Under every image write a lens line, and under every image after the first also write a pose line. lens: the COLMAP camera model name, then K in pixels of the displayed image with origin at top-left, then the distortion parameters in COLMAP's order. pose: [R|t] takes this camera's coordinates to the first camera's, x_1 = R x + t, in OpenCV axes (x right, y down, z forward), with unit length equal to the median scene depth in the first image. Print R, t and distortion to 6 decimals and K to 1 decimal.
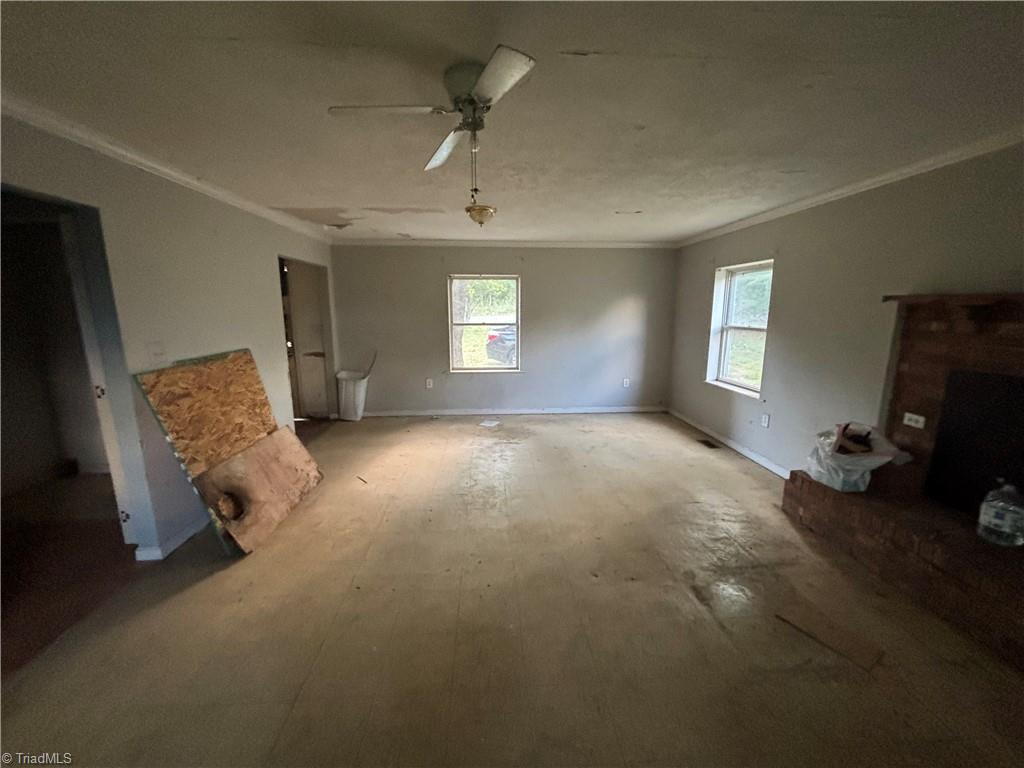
lens RADIAL K [[411.5, 0, 509.1], [0, 411.5, 385.4], [0, 0, 1]] dist [0.000533, 0.000041]
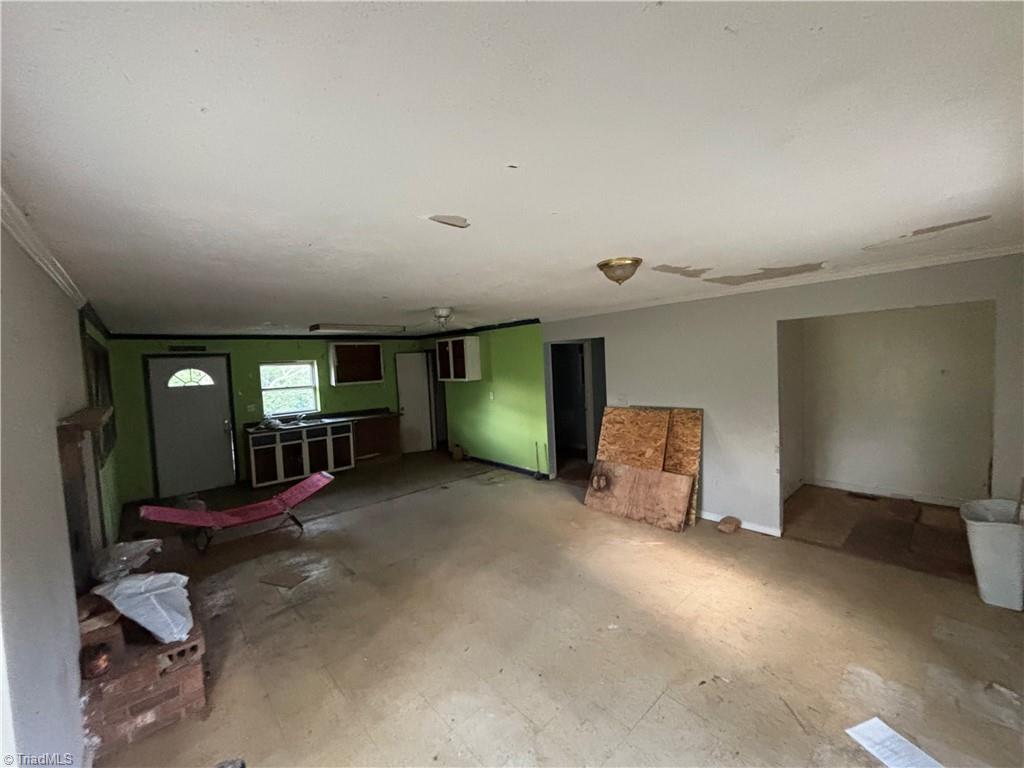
lens RADIAL K [[411.5, 0, 511.0], [0, 411.5, 384.6], [0, 0, 1]] dist [0.000533, 0.000041]
pose [[-0.782469, 0.069062, -0.618848, 0.712947], [-0.070184, 0.977716, 0.197851, -0.447102], [0.618722, 0.198246, -0.760185, 1.912737]]
